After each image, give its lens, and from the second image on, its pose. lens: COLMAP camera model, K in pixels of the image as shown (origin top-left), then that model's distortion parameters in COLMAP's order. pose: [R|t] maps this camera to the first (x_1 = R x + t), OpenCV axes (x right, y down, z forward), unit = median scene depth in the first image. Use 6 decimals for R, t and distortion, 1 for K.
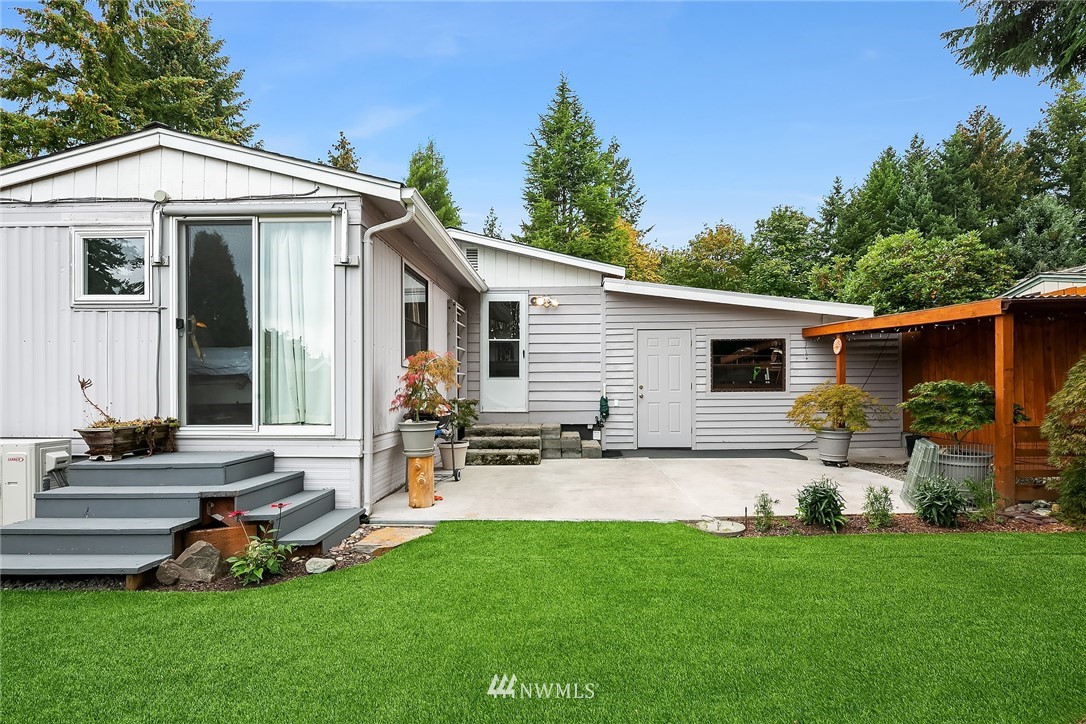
lens RADIAL K [[528.2, 0, 512.7], [0, 528.2, 353.8], [0, 0, 1]] dist [-0.000099, -0.002447]
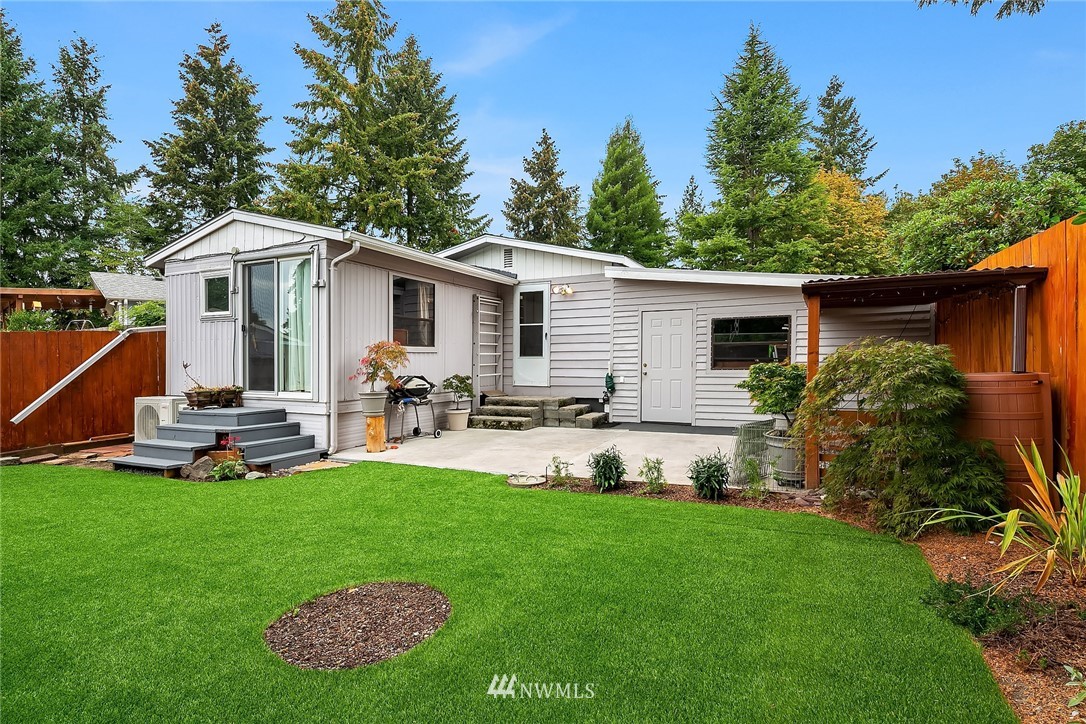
lens RADIAL K [[534.3, 0, 548.1], [0, 534.3, 325.7], [0, 0, 1]] dist [0.003309, -0.000723]
pose [[0.913649, -0.027726, -0.405557, 0.508867], [0.028187, 0.999591, -0.004836, -0.017132], [0.405525, -0.007013, 0.914057, -0.071472]]
